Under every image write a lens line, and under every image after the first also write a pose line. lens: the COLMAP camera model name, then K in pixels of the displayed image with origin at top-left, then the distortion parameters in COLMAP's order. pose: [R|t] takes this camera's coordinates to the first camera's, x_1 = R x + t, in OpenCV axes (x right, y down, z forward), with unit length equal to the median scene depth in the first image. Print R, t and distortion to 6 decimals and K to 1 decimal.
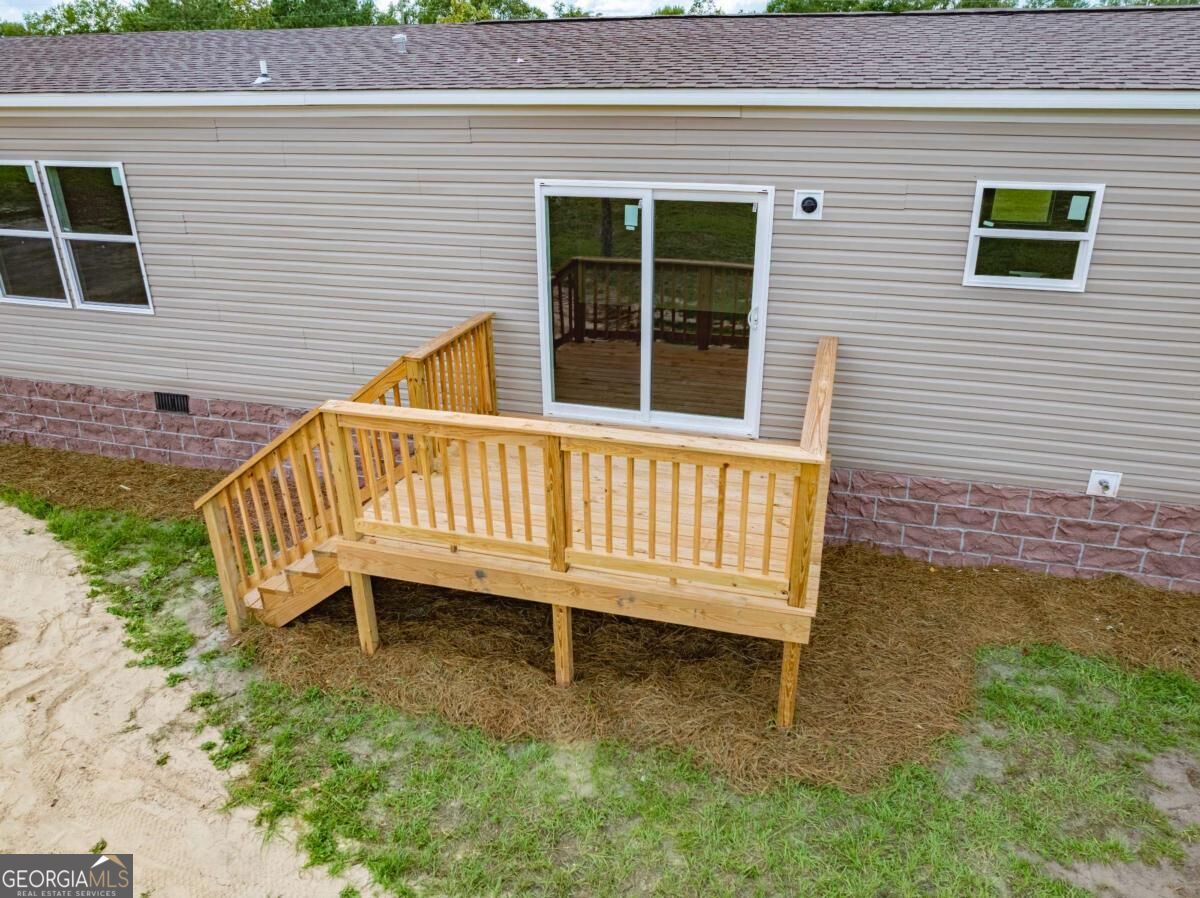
lens RADIAL K [[844.1, 0, 600.0], [0, 844.1, 449.0], [0, 0, 1]] dist [-0.025567, 0.005806]
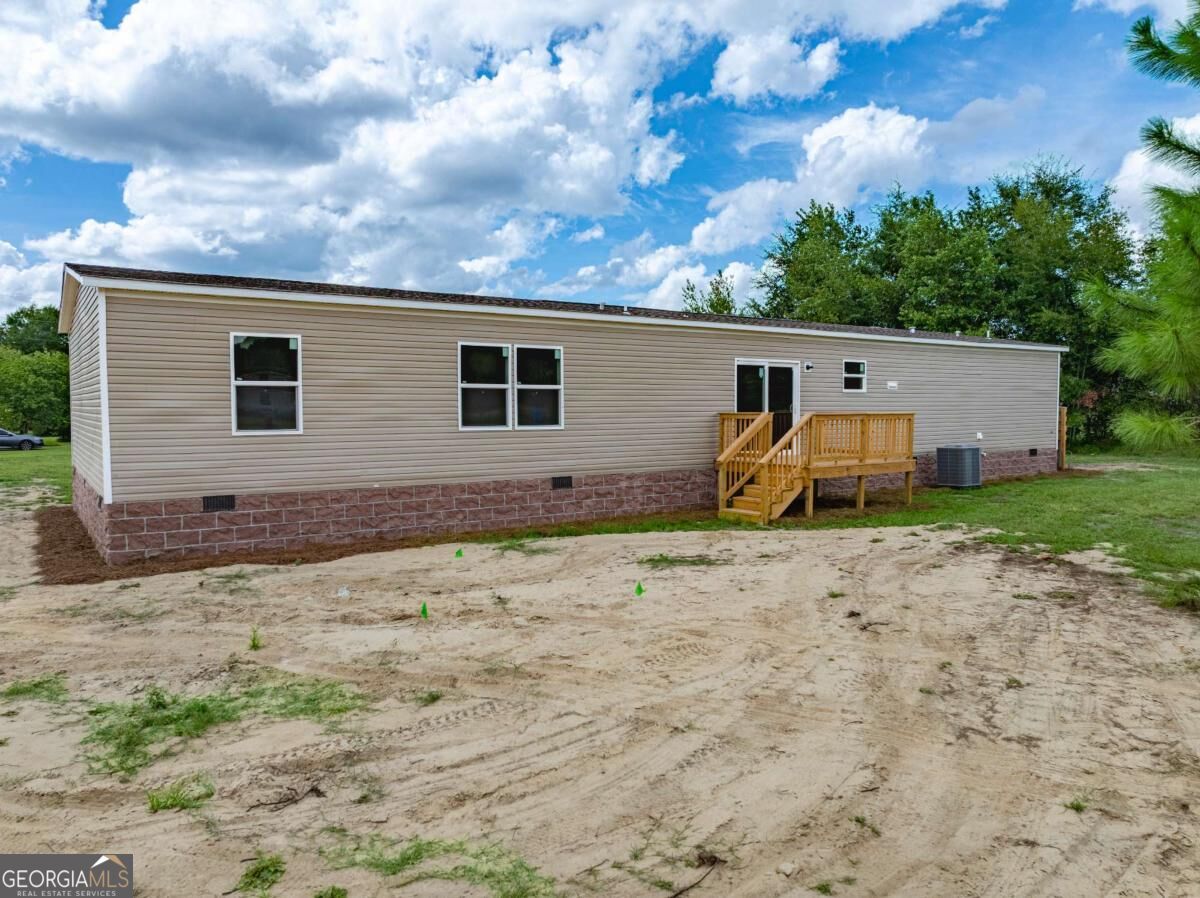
lens RADIAL K [[846.9, 0, 596.3], [0, 846.9, 449.0], [0, 0, 1]] dist [-0.018942, -0.000498]
pose [[0.641071, -0.036549, 0.766611, -2.221533], [0.301752, 0.930425, -0.207978, 0.324430], [-0.705673, 0.364655, 0.607497, -0.145451]]
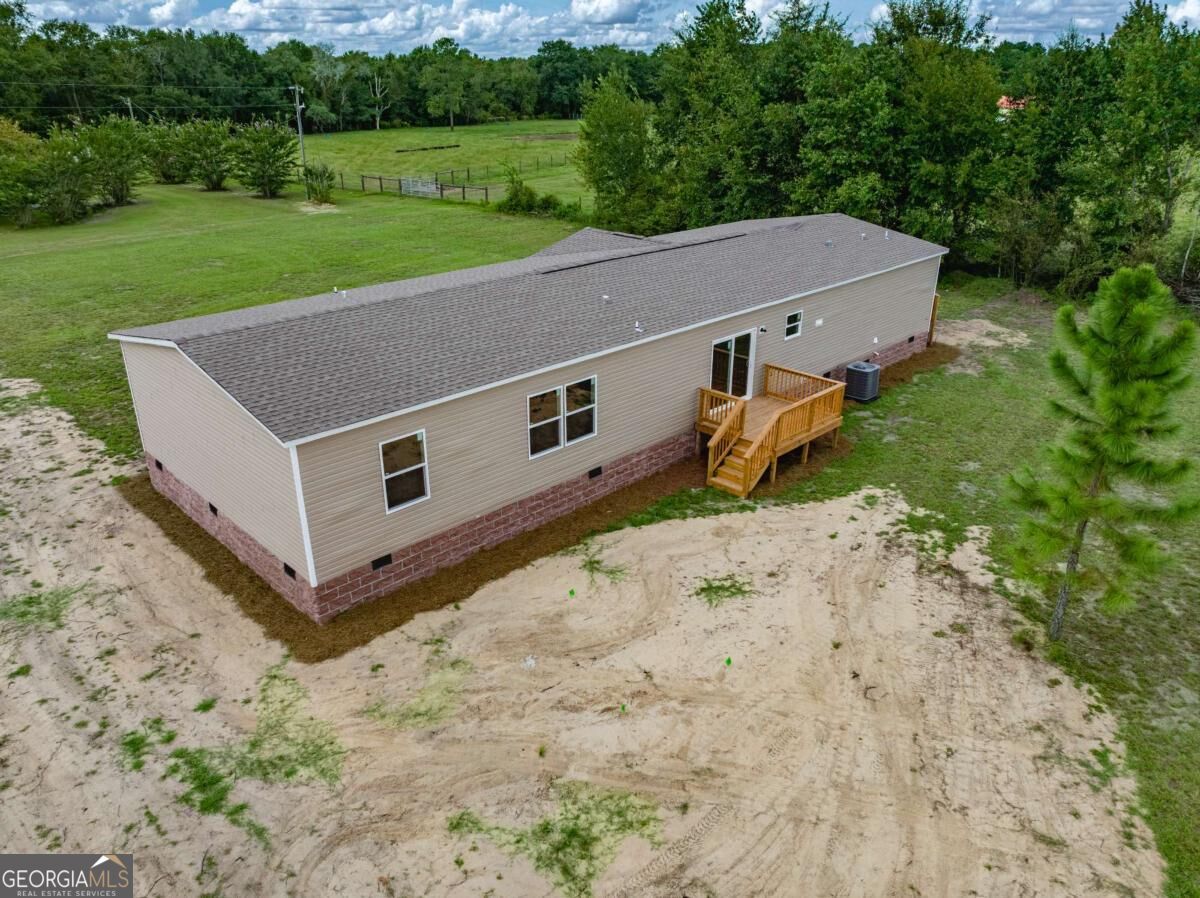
lens RADIAL K [[846.9, 0, 596.3], [0, 846.9, 449.0], [0, 0, 1]] dist [-0.018942, -0.000498]
pose [[0.488385, -0.345541, 0.801300, -2.852028], [0.340137, 0.921012, 0.189853, -0.672062], [-0.803609, 0.179831, 0.567340, -0.356701]]
